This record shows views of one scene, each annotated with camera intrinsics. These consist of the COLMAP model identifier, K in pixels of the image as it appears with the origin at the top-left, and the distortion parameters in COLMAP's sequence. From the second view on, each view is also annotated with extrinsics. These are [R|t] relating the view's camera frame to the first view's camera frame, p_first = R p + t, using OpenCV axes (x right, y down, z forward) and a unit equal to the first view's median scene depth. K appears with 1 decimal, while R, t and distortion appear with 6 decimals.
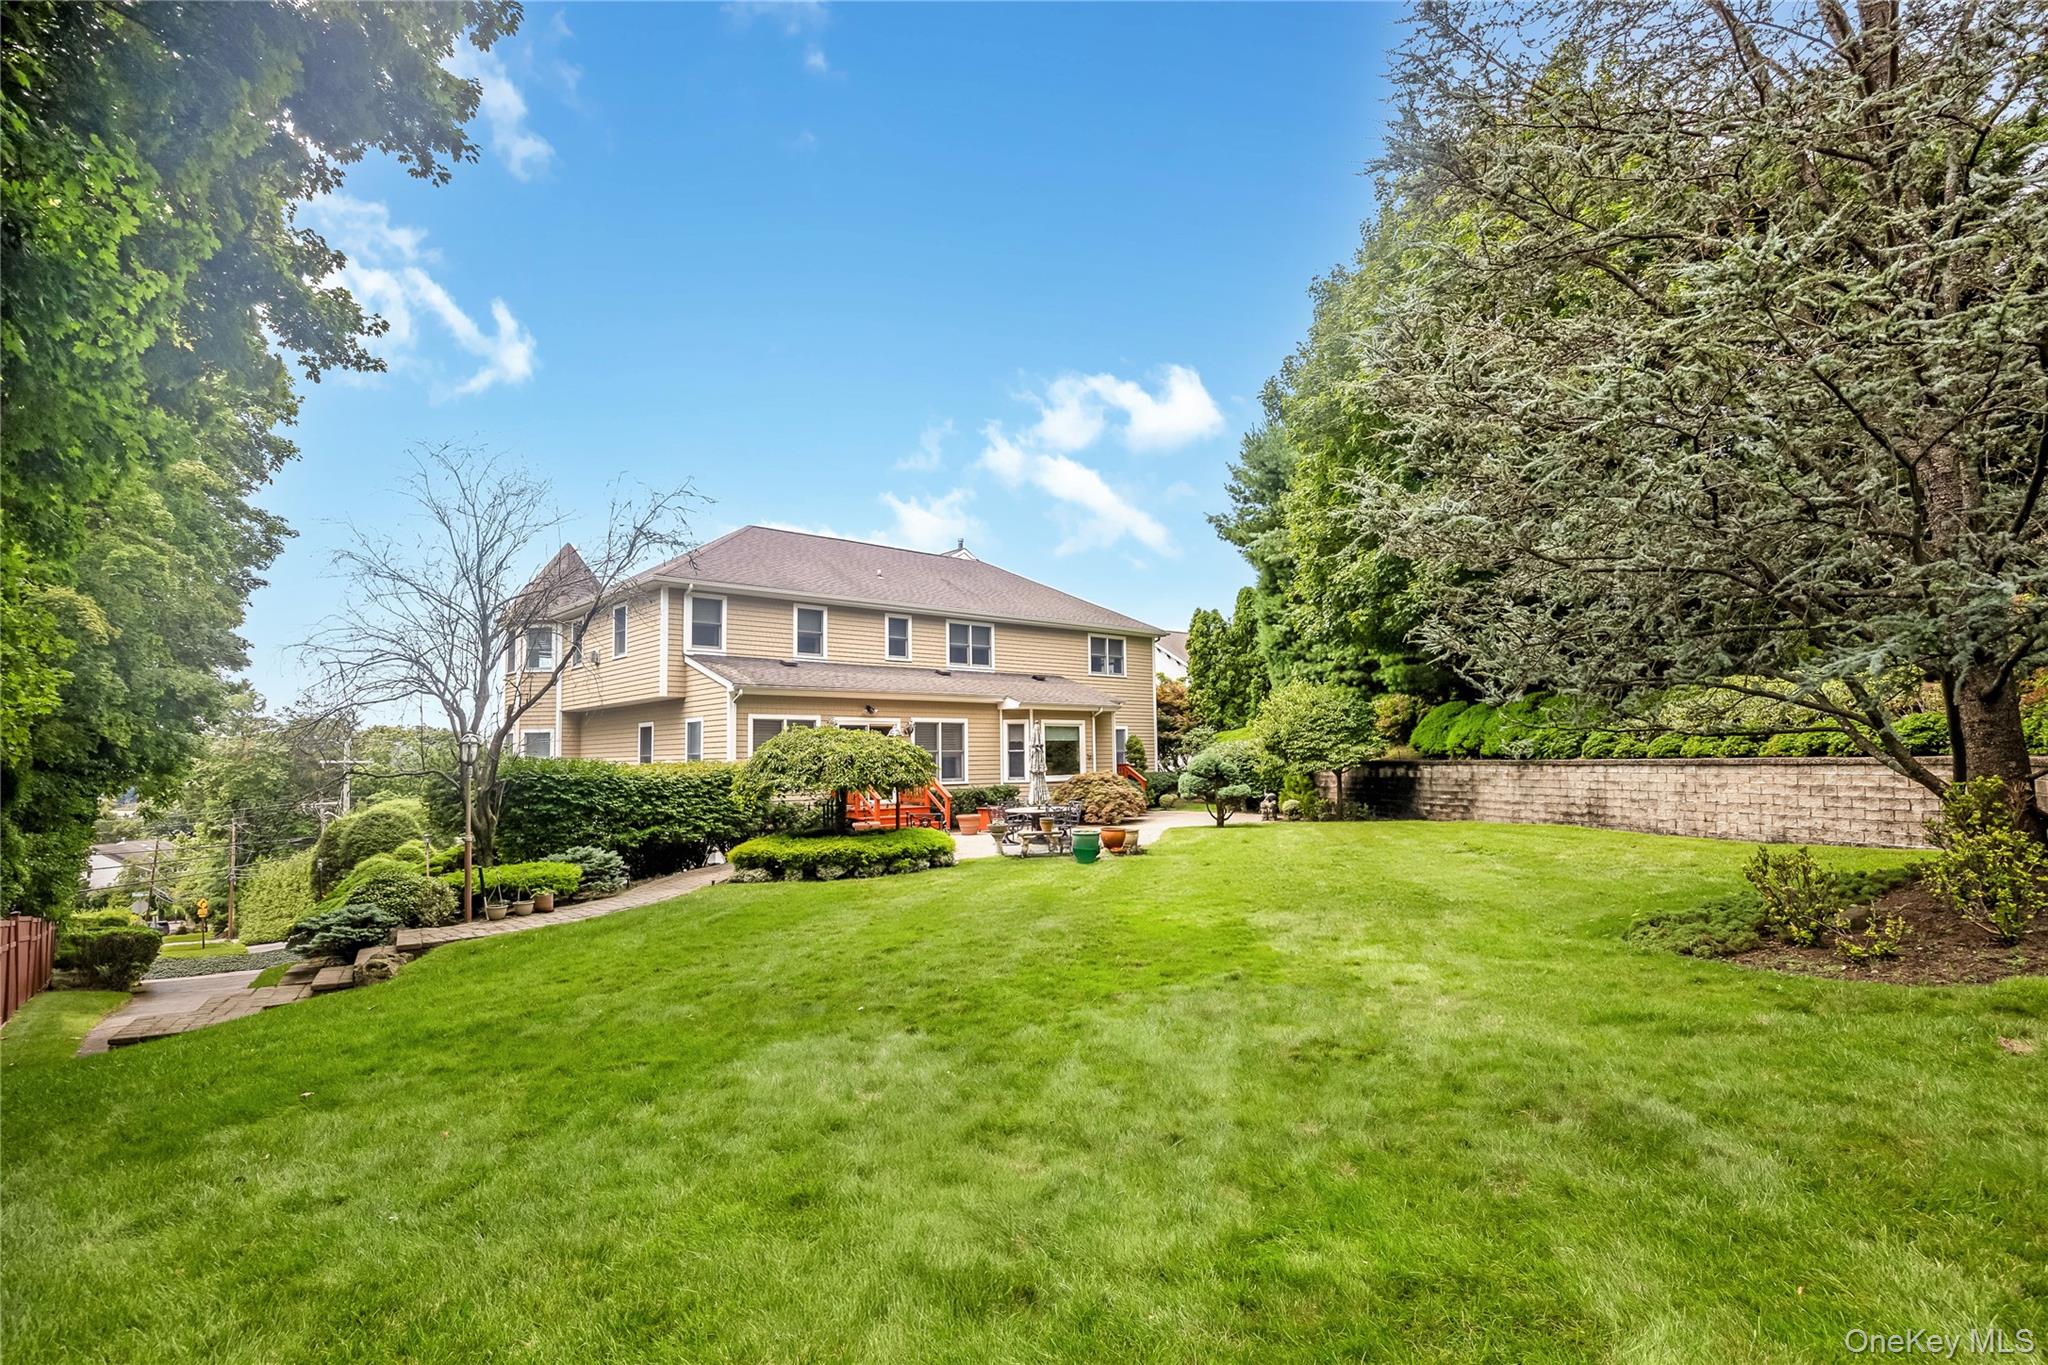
lens RADIAL K [[1039.1, 0, 1024.0], [0, 1039.1, 682.5], [0, 0, 1]] dist [0.001520, 0.000277]
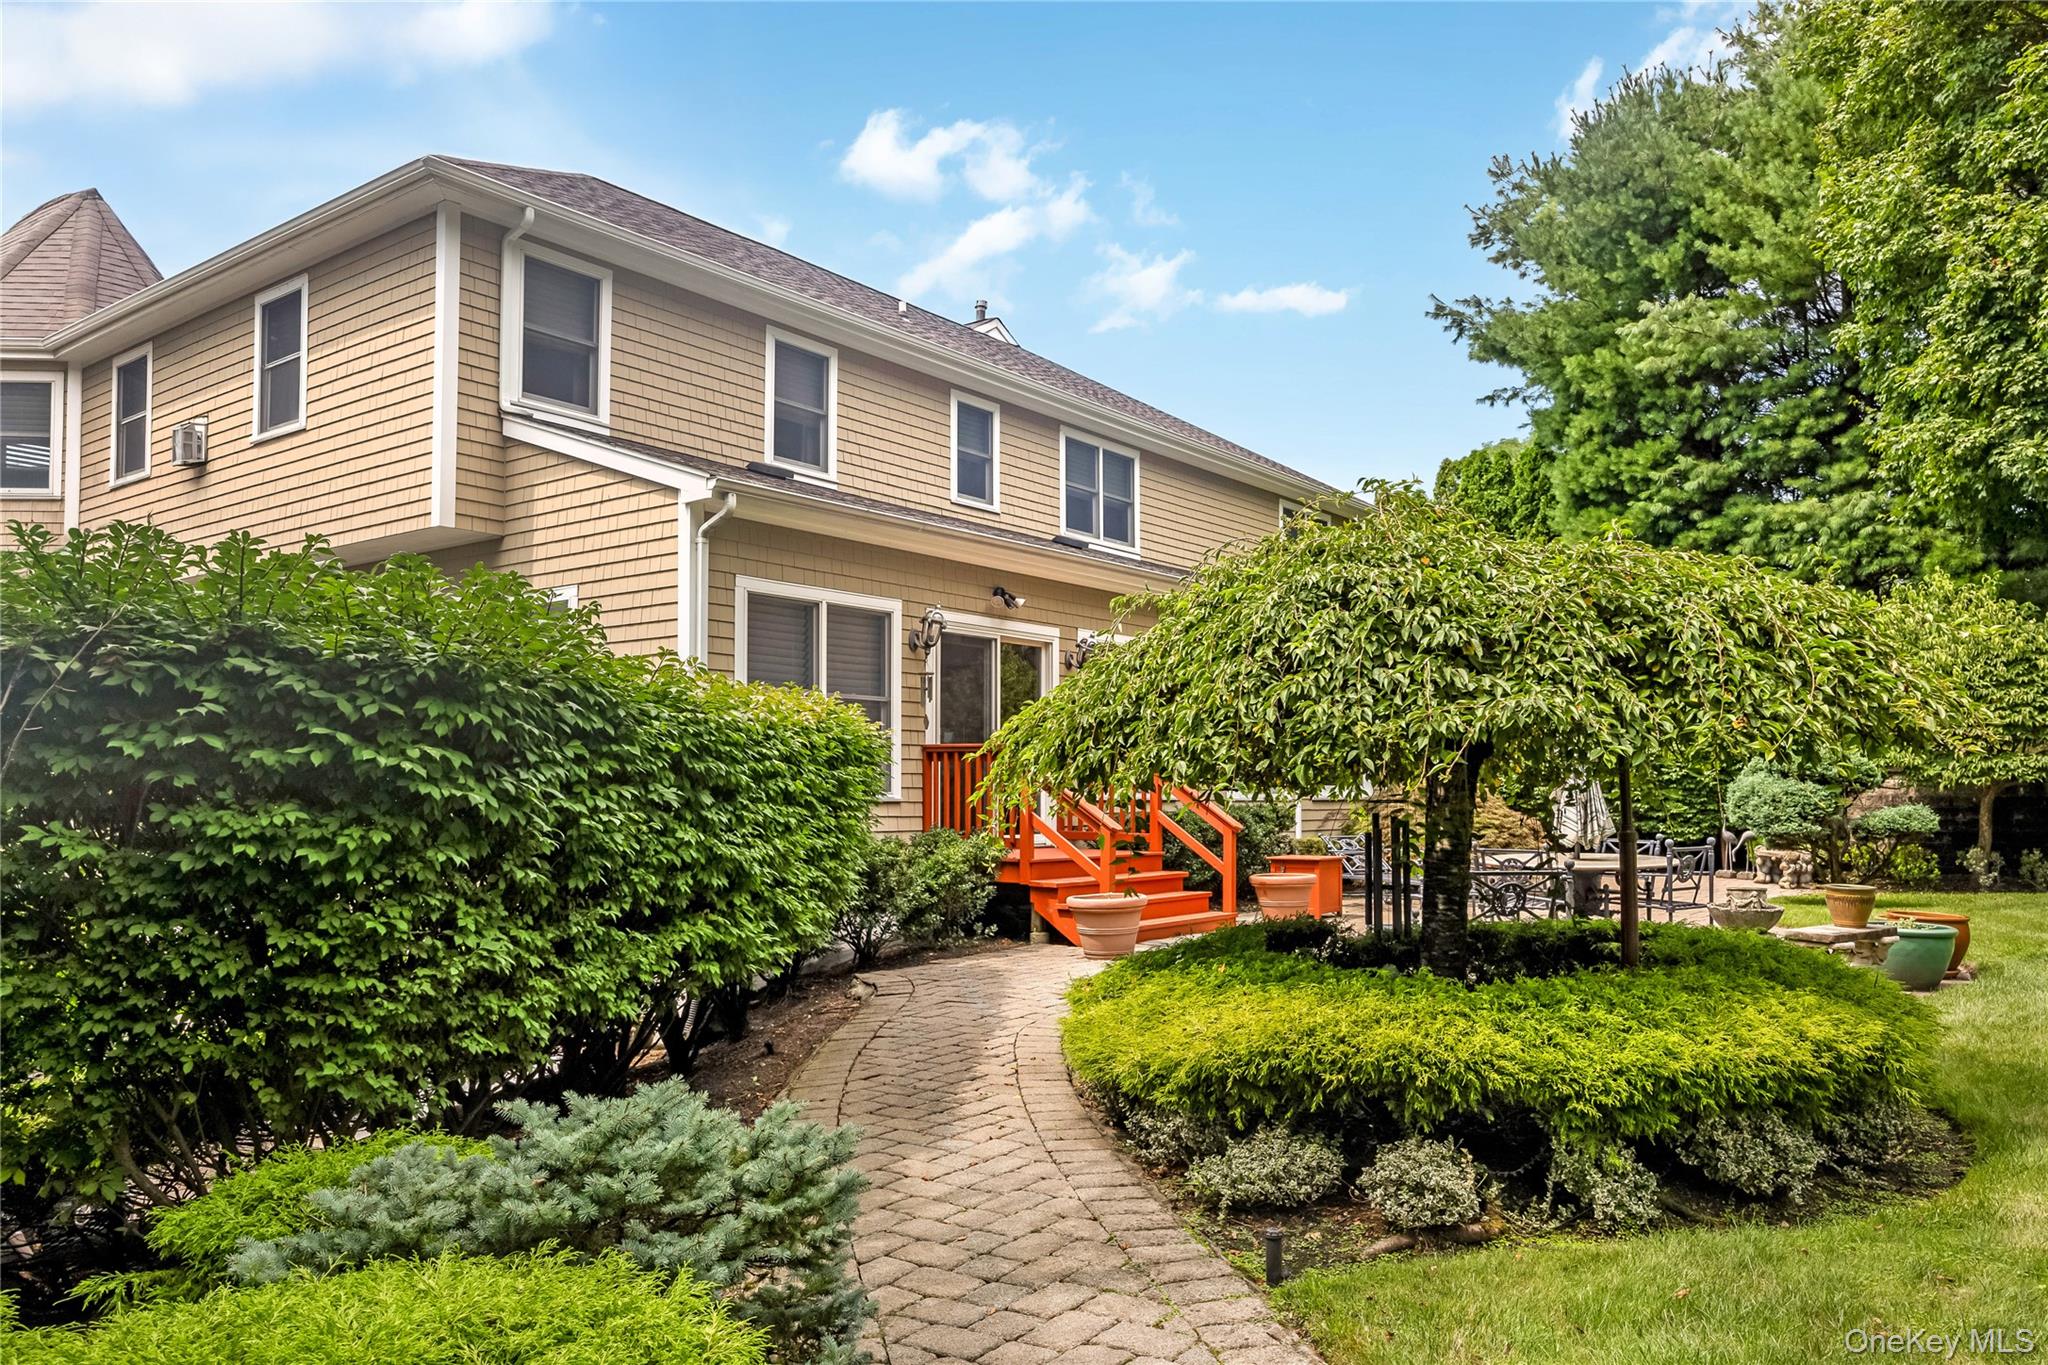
lens RADIAL K [[1492.2, 0, 1024.0], [0, 1492.2, 682.5], [0, 0, 1]] dist [0.019038, 0.000462]
pose [[0.982094, 0.030154, 0.185961, -0.240091], [-0.029357, 0.999544, -0.007035, 0.059925], [-0.186089, 0.001450, 0.982532, 0.463266]]
